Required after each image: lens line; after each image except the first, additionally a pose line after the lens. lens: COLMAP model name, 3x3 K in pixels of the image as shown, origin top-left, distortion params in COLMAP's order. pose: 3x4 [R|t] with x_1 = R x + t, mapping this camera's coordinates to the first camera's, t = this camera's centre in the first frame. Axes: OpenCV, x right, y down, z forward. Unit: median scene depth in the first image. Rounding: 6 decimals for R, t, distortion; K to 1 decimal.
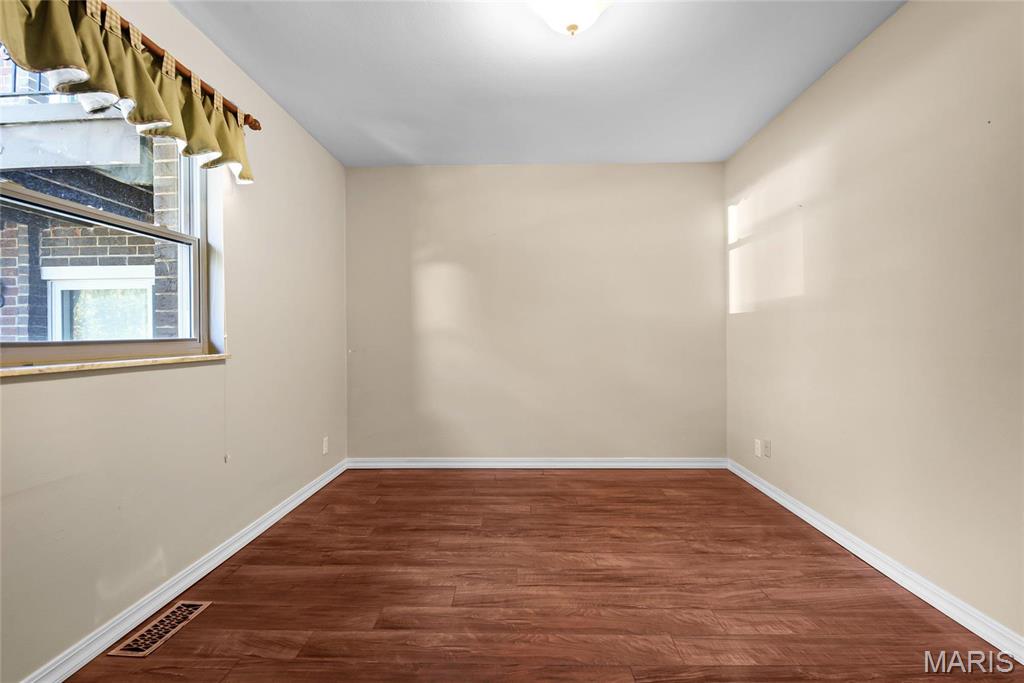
lens RADIAL K [[466.3, 0, 512.3], [0, 466.3, 324.1], [0, 0, 1]] dist [-0.000117, -0.010020]
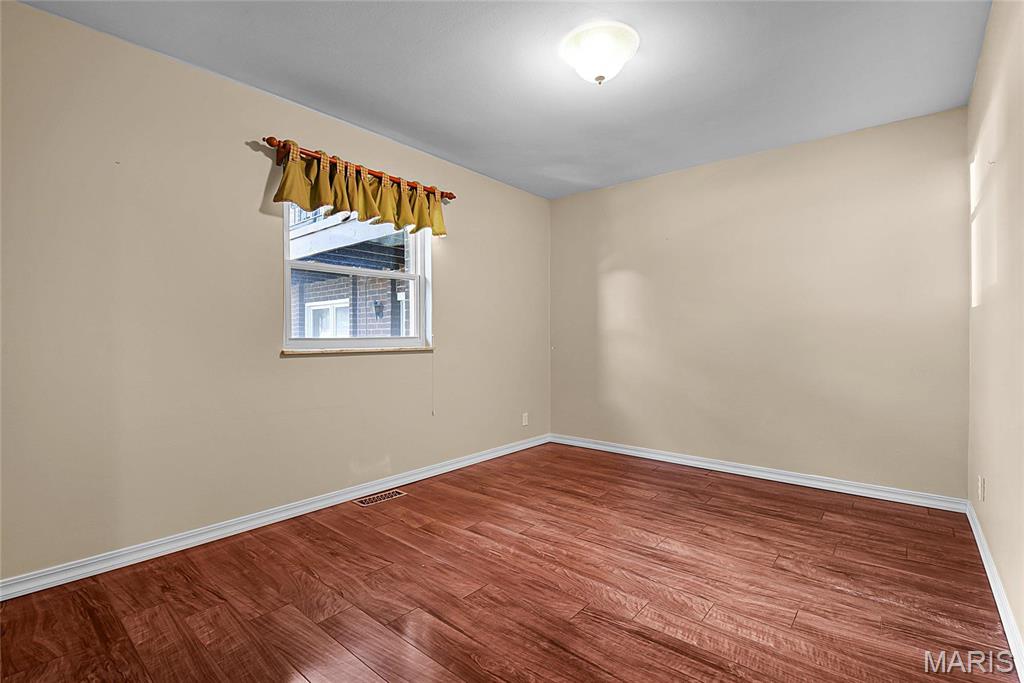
lens RADIAL K [[466.3, 0, 512.3], [0, 466.3, 324.1], [0, 0, 1]] dist [-0.000117, -0.010020]
pose [[0.779552, -0.011226, -0.626237, 0.582767], [0.011716, 0.999926, -0.003340, -0.004024], [0.626228, -0.004734, 0.779625, -0.063223]]
